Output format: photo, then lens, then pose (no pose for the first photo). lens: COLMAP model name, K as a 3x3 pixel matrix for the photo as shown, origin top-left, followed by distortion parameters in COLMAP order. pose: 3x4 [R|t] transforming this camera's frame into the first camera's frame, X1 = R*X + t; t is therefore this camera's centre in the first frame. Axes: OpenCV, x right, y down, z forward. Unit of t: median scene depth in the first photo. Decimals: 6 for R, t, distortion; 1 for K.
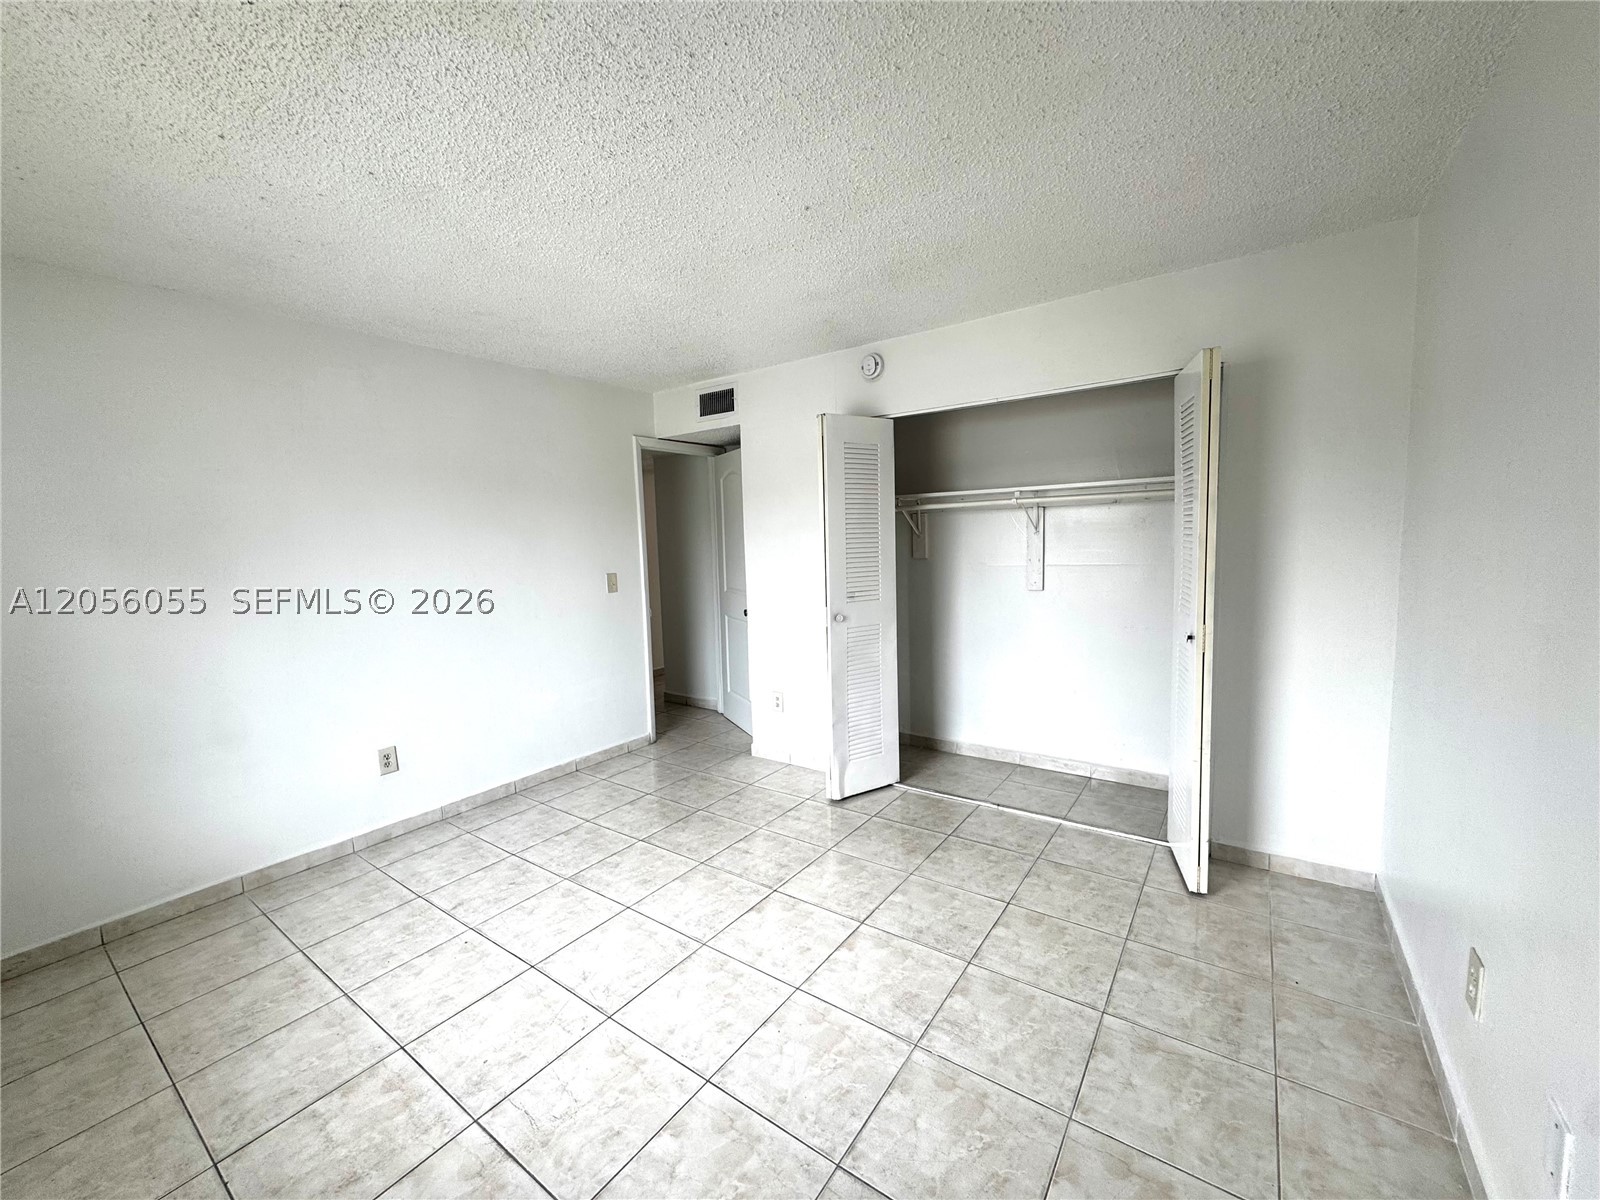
lens RADIAL K [[639.6, 0, 800.0], [0, 639.6, 600.0], [0, 0, 1]] dist [-0.000739, 0.000369]
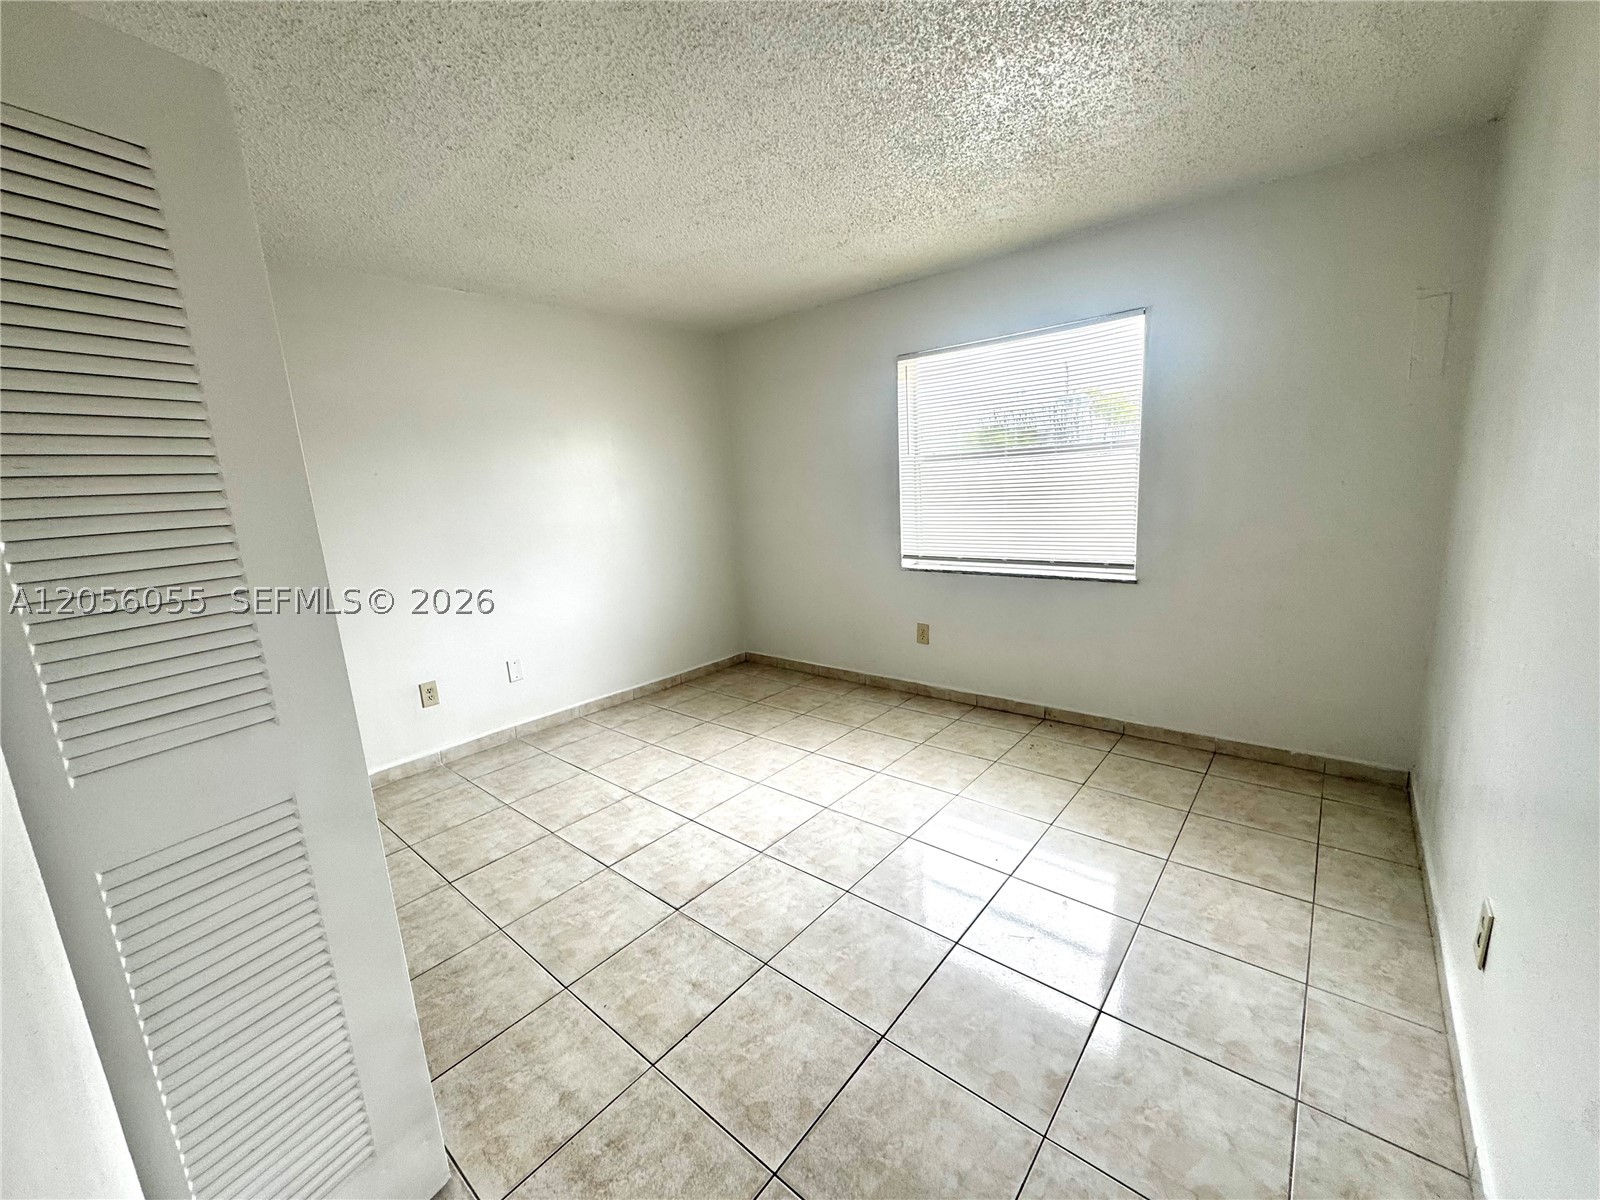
lens RADIAL K [[639.6, 0, 800.0], [0, 639.6, 600.0], [0, 0, 1]] dist [-0.000739, 0.000369]
pose [[-0.993021, 0.070794, 0.094323, -0.303700], [0.094947, 0.954310, 0.283334, -0.148254], [-0.069955, 0.290313, -0.954371, 1.663046]]
